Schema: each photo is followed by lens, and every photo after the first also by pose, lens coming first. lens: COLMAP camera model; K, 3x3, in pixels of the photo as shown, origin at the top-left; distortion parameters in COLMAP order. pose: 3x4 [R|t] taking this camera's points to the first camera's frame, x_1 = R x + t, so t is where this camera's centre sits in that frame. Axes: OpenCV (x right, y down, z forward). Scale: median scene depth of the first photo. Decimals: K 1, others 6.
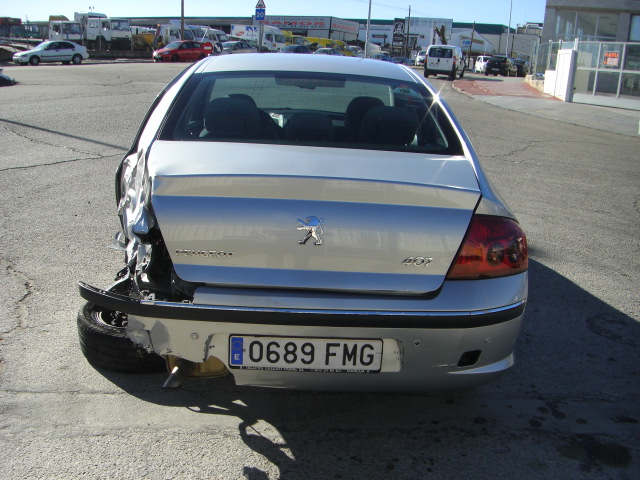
lens RADIAL K [[713.2, 0, 311.8], [0, 713.2, 269.2], [0, 0, 1]] dist [-0.164187, 0.004808]
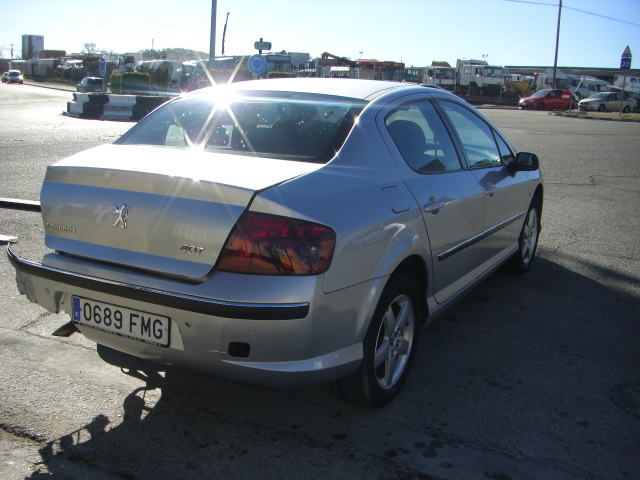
lens RADIAL K [[713.2, 0, 311.8], [0, 713.2, 269.2], [0, 0, 1]] dist [-0.164187, 0.004808]
pose [[0.865903, 0.107990, -0.488415, 0.701404], [-0.139660, 0.989782, -0.028757, 0.020375], [0.480319, 0.093113, 0.872137, 0.107541]]
